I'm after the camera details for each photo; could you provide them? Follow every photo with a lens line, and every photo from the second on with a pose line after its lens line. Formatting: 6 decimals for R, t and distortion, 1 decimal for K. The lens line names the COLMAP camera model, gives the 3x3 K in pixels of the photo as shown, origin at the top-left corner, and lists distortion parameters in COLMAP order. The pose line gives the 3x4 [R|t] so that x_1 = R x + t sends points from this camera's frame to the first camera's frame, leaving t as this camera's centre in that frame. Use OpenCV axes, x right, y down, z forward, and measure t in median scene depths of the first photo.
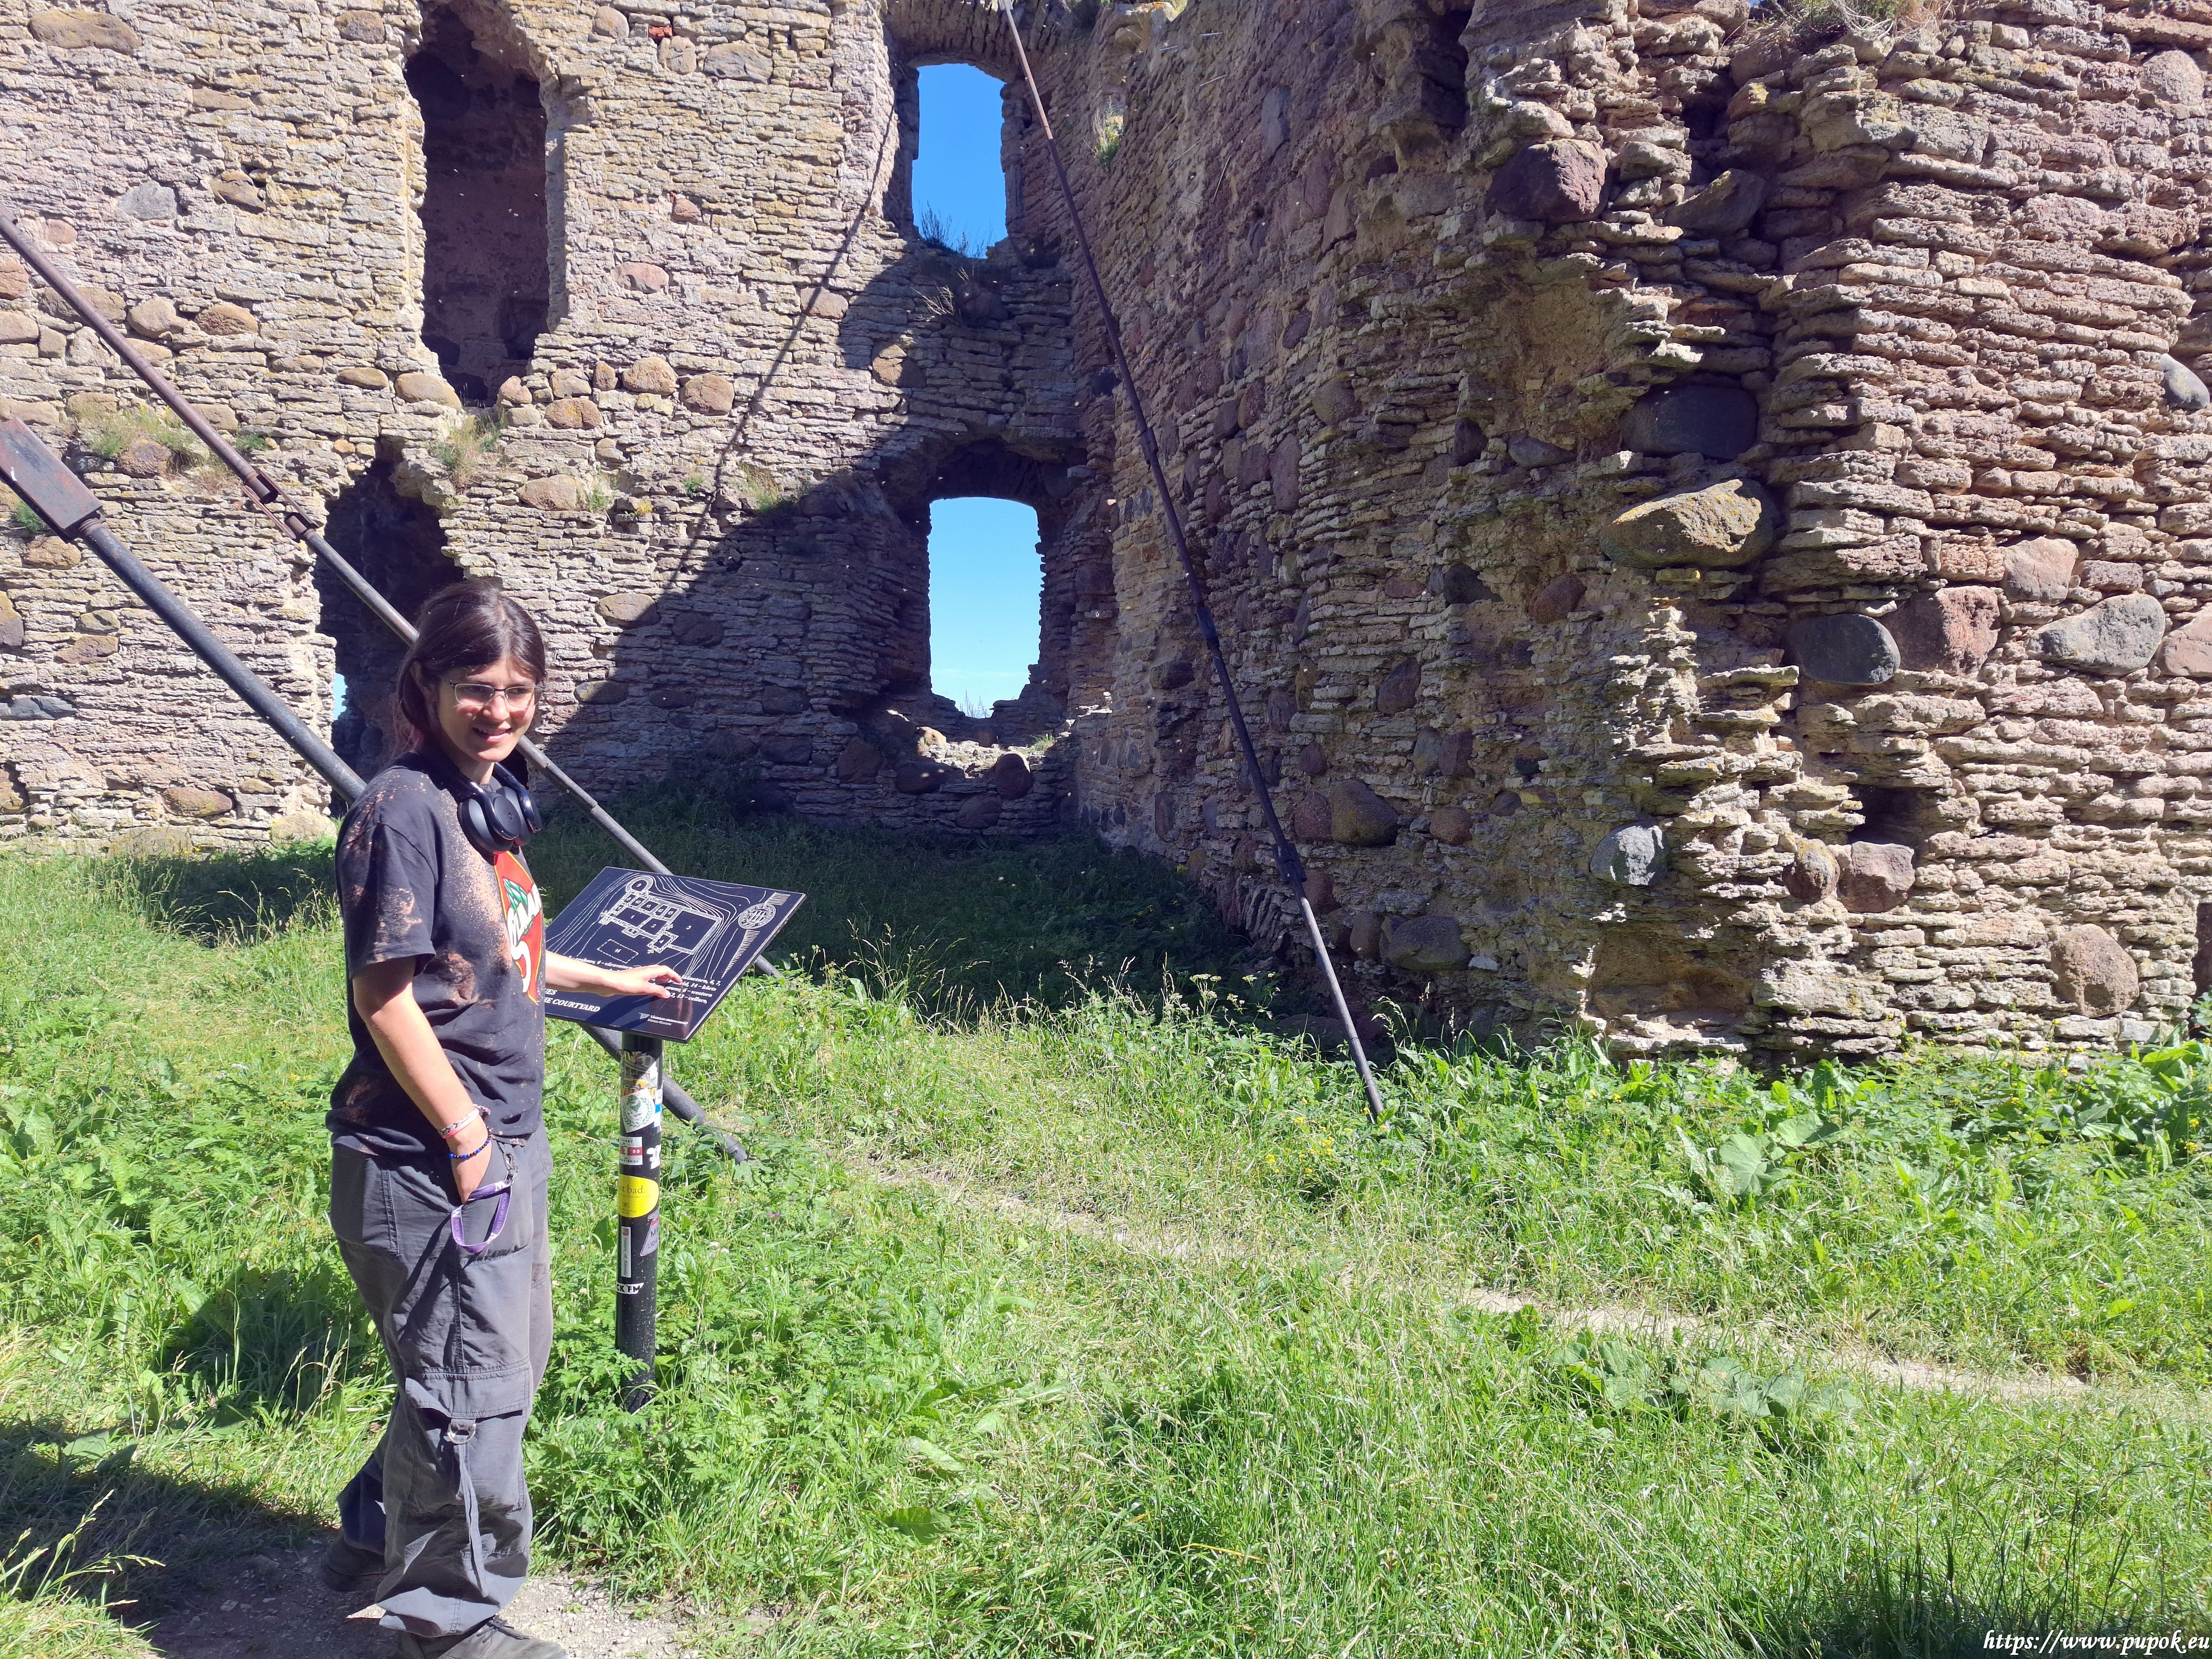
lens RADIAL K [[1505.7, 0, 1110.9], [0, 1505.7, 853.6], [0, 0, 1]] dist [0.073122, -0.084997]
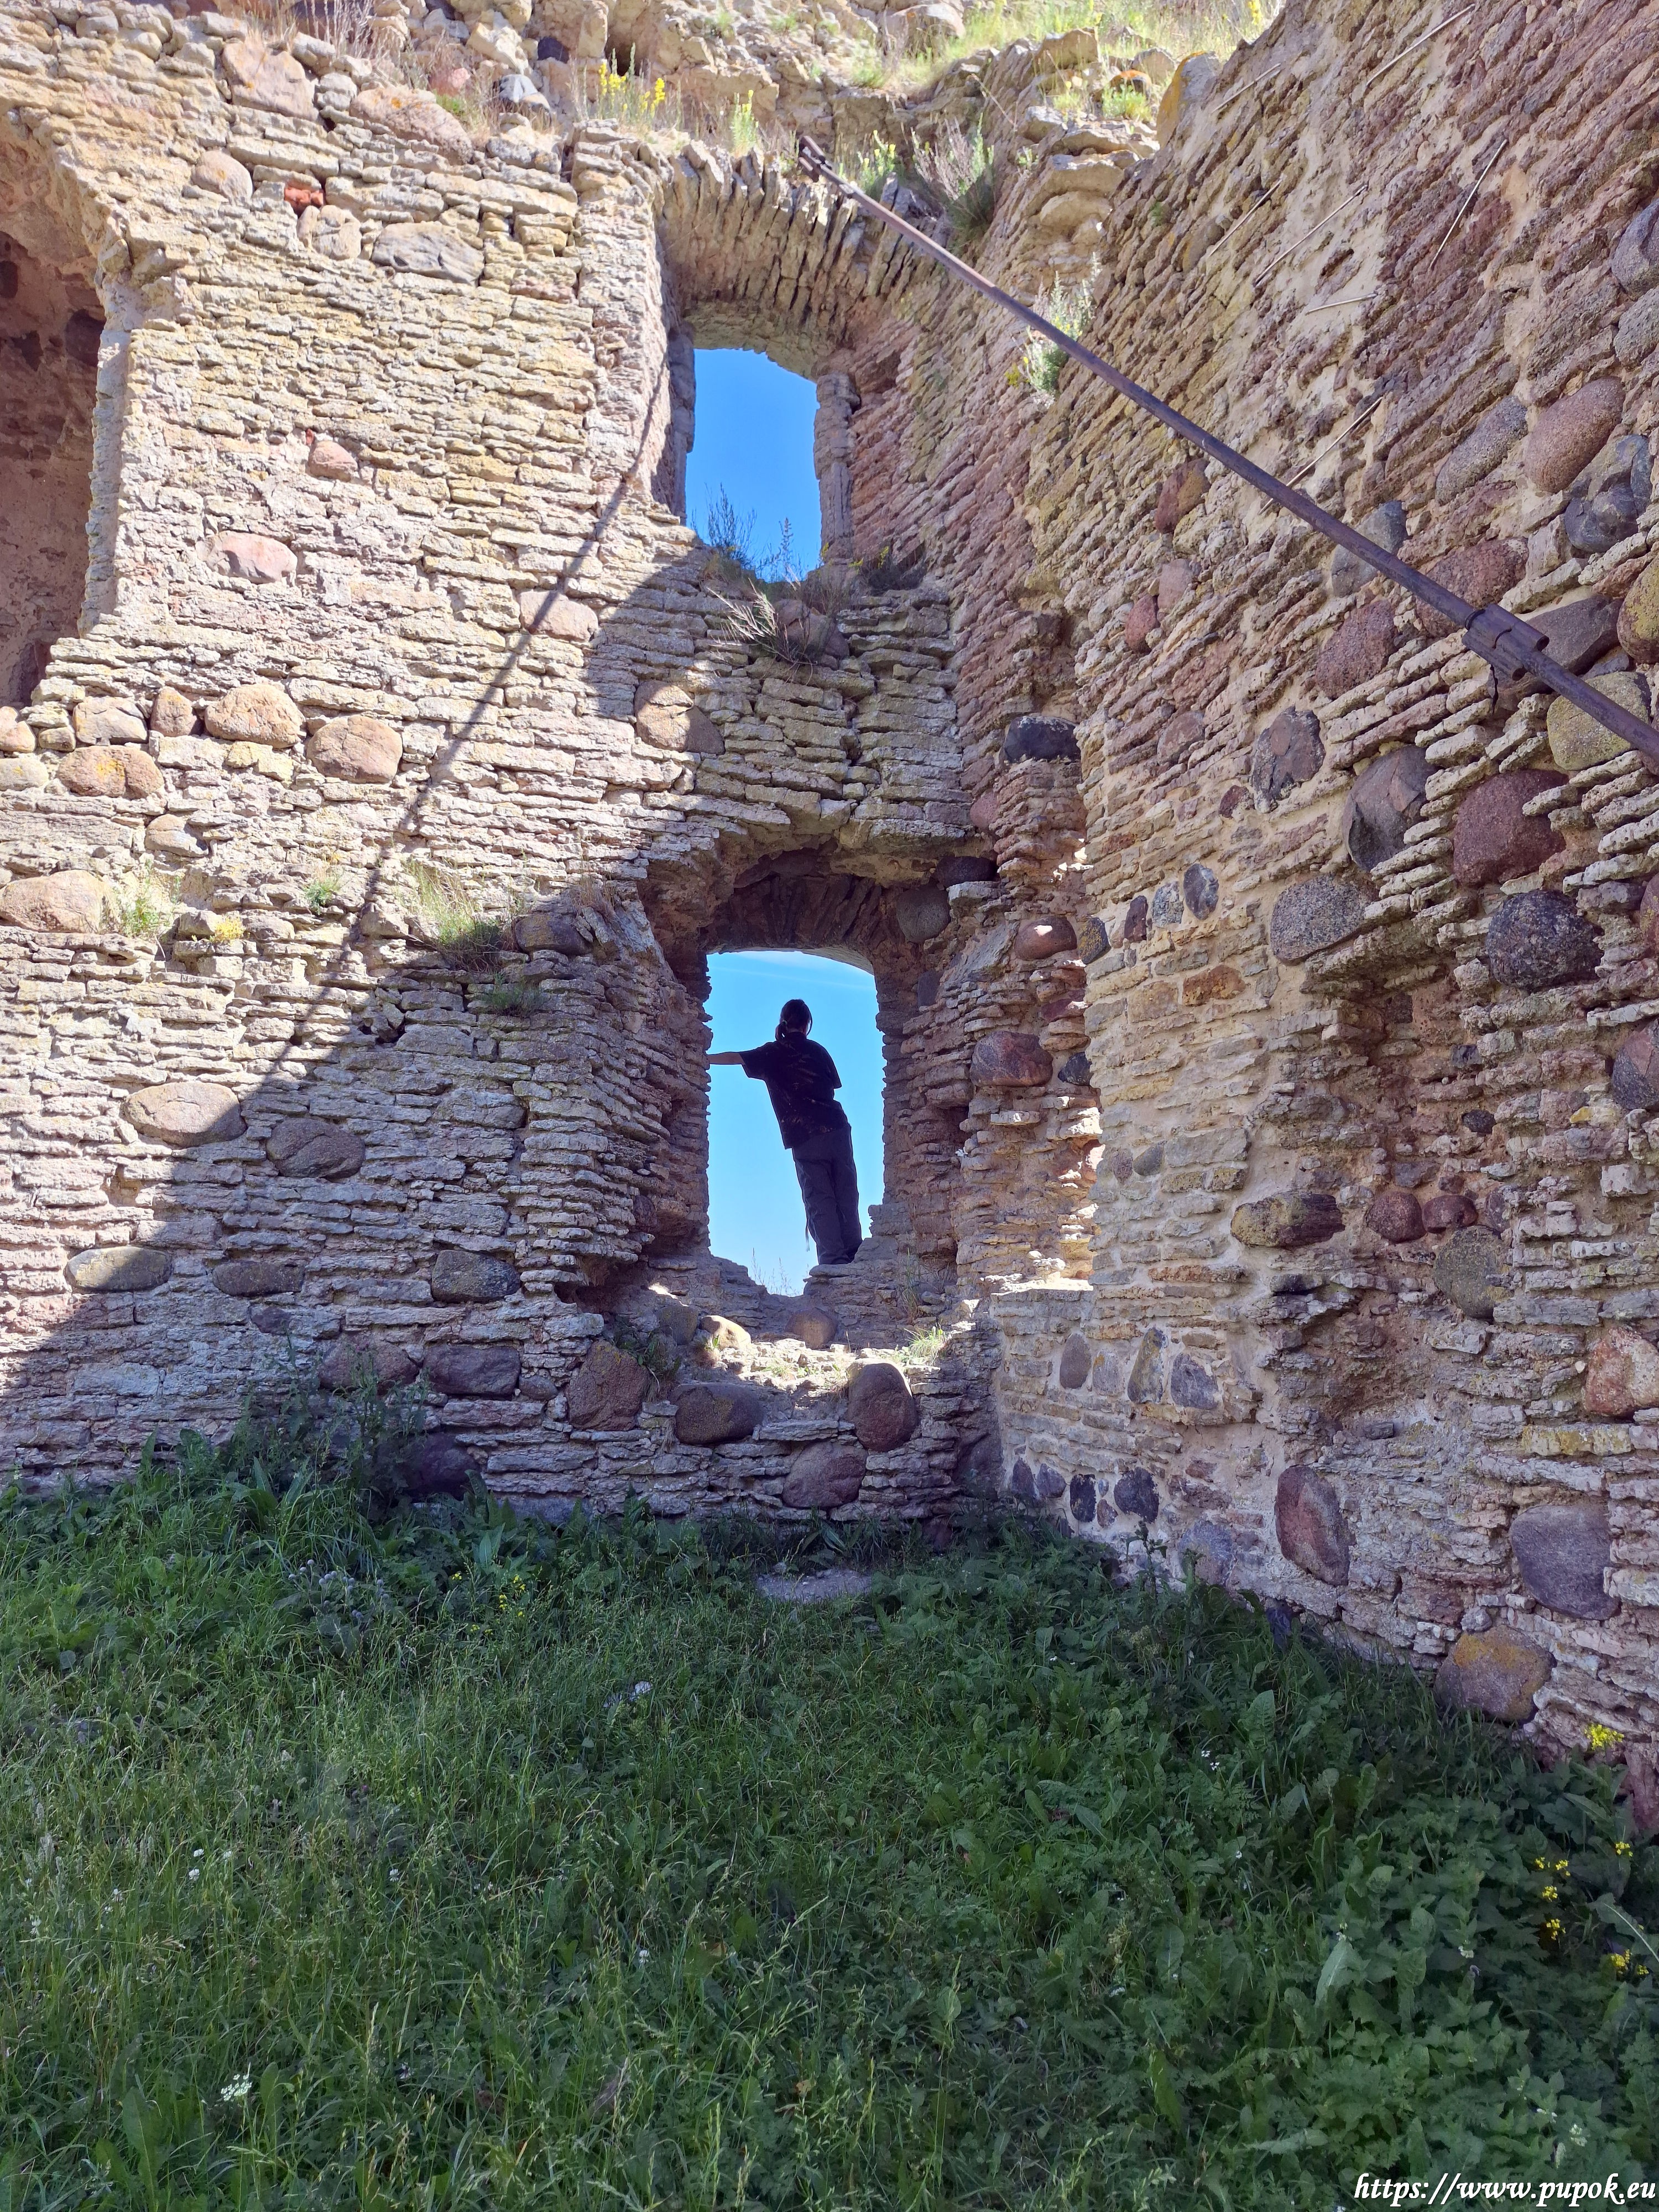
lens RADIAL K [[1505.8, 0, 829.5], [0, 1505.8, 1106.0], [0, 0, 1]] dist [0.073122, -0.084997]
pose [[0.998126, -0.005061, 0.060980, -0.126732], [0.016731, 0.981170, -0.192422, -0.057168], [-0.058858, 0.193082, 0.979416, 0.469299]]
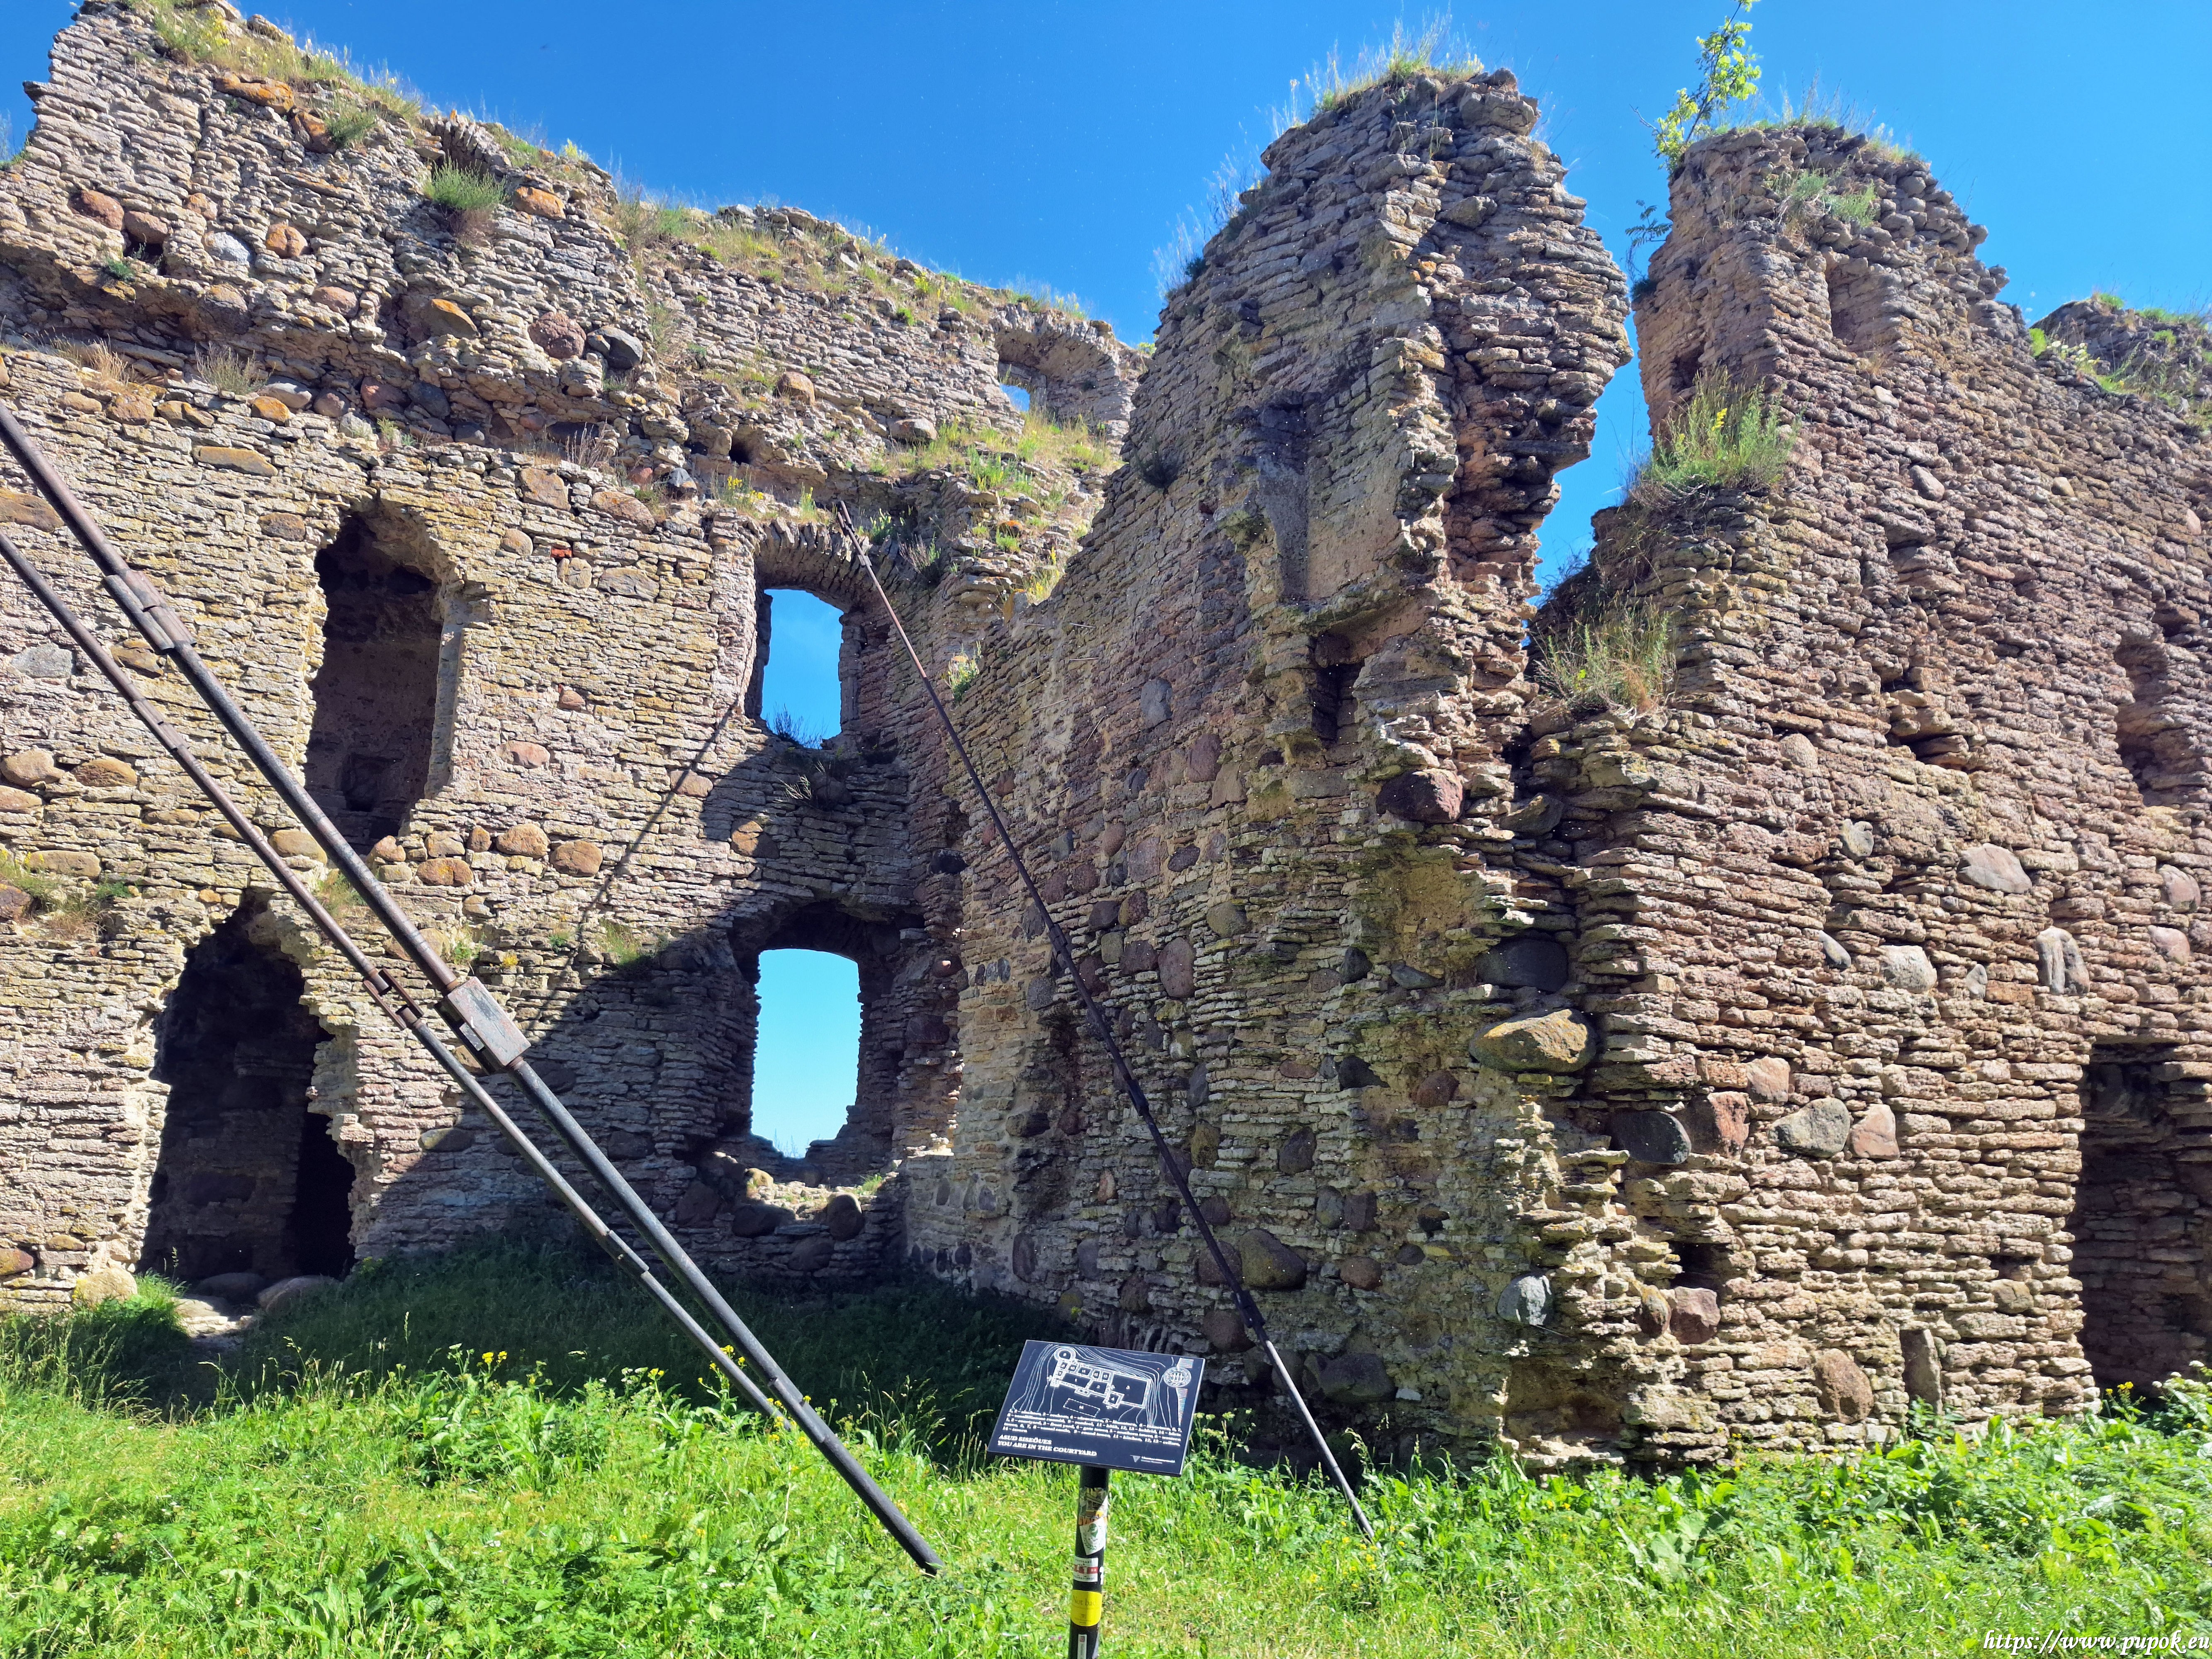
lens RADIAL K [[1490.9, 0, 1113.4], [0, 1490.9, 849.4], [0, 0, 1]] dist [0.106770, -0.140914]
pose [[0.969636, 0.050862, 0.239204, -0.158699], [0.016028, 0.962813, -0.269693, -0.013280], [-0.244026, 0.265338, 0.932763, -0.099476]]
